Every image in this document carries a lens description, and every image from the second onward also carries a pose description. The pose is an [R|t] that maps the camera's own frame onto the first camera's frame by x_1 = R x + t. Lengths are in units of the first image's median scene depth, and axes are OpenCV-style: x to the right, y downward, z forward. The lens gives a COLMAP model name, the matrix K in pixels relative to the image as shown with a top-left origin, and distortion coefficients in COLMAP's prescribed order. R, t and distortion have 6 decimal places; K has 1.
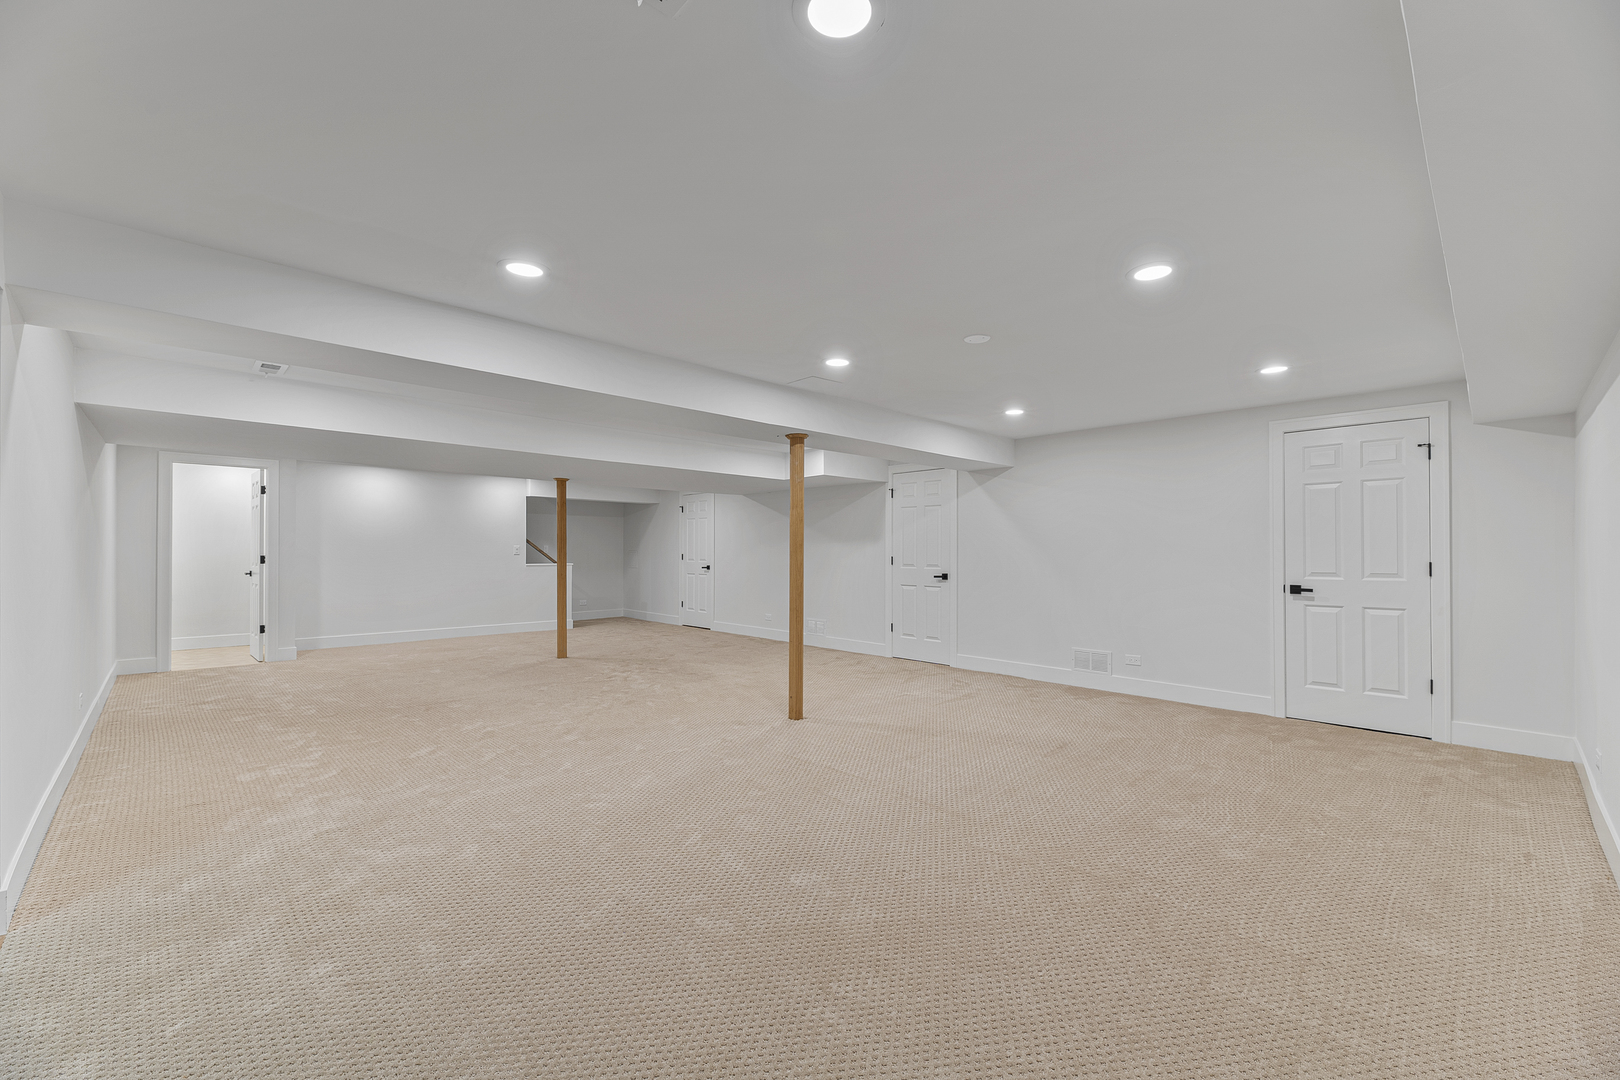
lens RADIAL K [[656.3, 0, 809.8], [0, 656.3, 545.9], [0, 0, 1]] dist [0.007468, -0.000819]
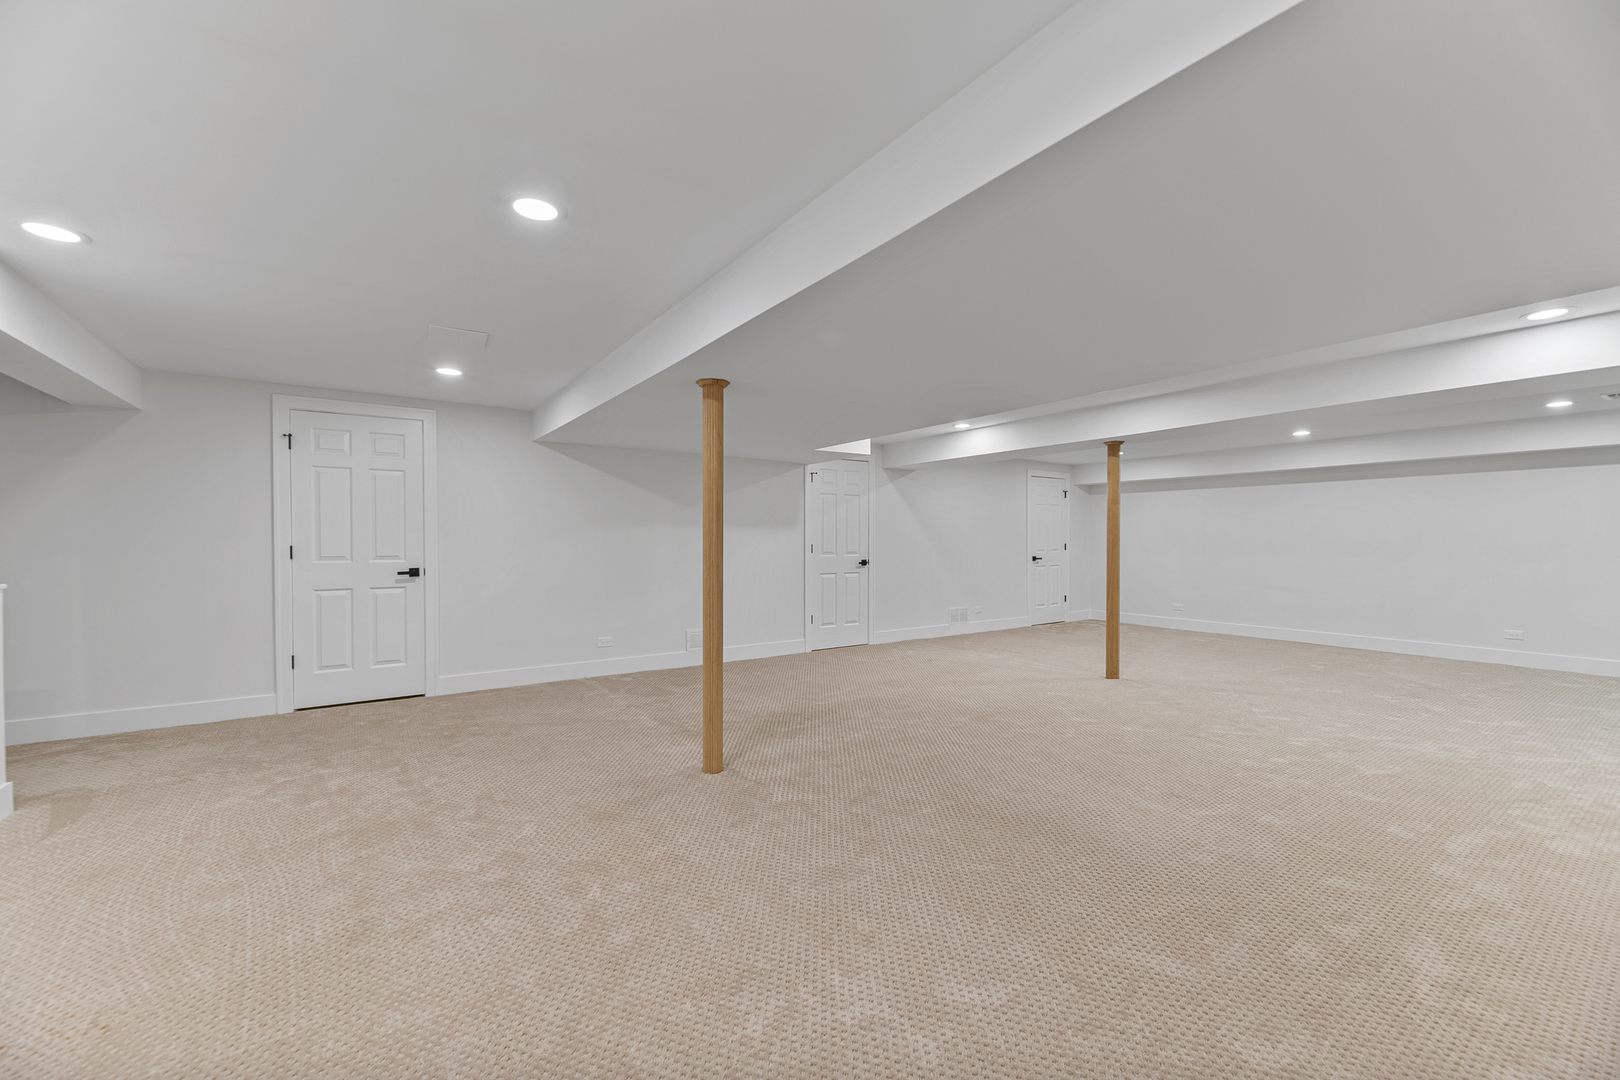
lens RADIAL K [[656.3, 0, 810.9], [0, 656.3, 540.2], [0, 0, 1]] dist [0.007468, -0.000819]
pose [[0.160976, -0.007096, 0.986933, -0.889340], [-0.010289, 0.999908, 0.008867, 0.001939], [-0.986905, -0.011582, 0.160888, 0.939547]]
